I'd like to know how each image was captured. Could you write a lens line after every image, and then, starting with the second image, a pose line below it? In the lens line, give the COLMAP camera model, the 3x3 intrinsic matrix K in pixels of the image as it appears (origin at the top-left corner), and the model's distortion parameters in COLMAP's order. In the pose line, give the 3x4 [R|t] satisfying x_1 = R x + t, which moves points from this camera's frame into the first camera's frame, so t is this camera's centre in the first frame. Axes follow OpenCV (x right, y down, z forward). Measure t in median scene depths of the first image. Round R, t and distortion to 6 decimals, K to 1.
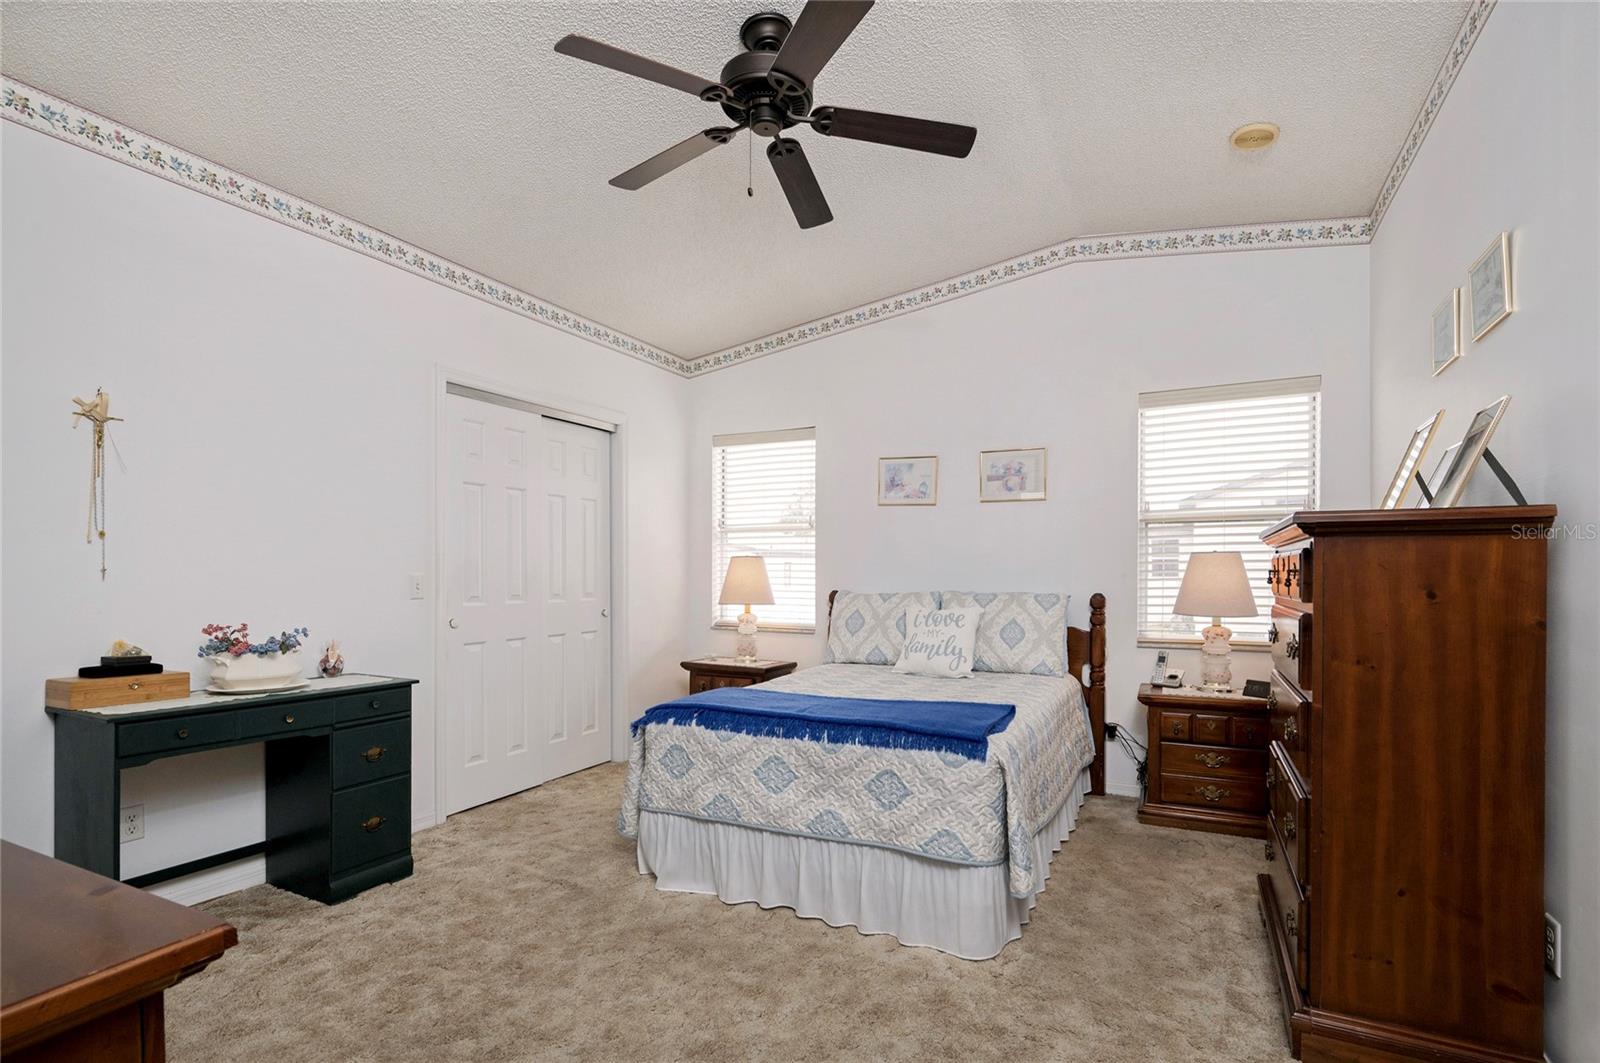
lens RADIAL K [[744.9, 0, 812.5], [0, 744.9, 575.2], [0, 0, 1]] dist [0.001987, 0.000072]
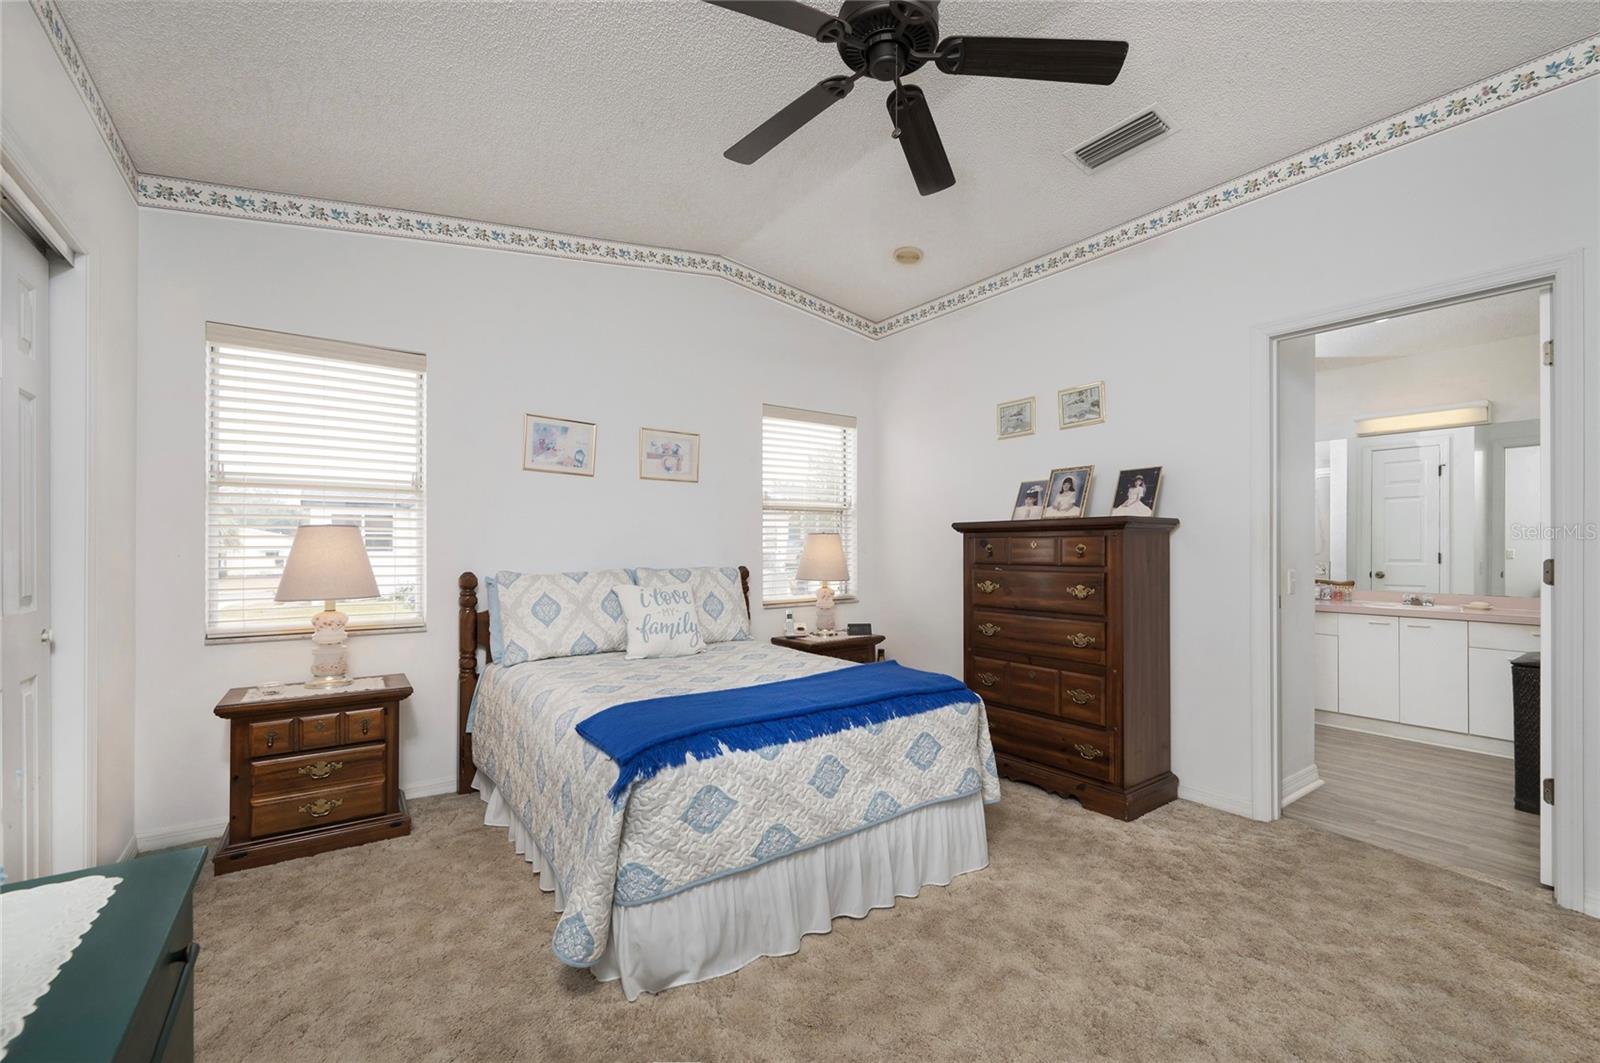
lens RADIAL K [[671.3, 0, 802.4], [0, 671.3, 540.1], [0, 0, 1]] dist [0.004559, 0.000115]
pose [[0.456674, 0.006982, 0.889607, -0.528643], [0.002570, 0.999955, -0.009168, -0.006941], [-0.889630, 0.006473, 0.456636, 0.440935]]
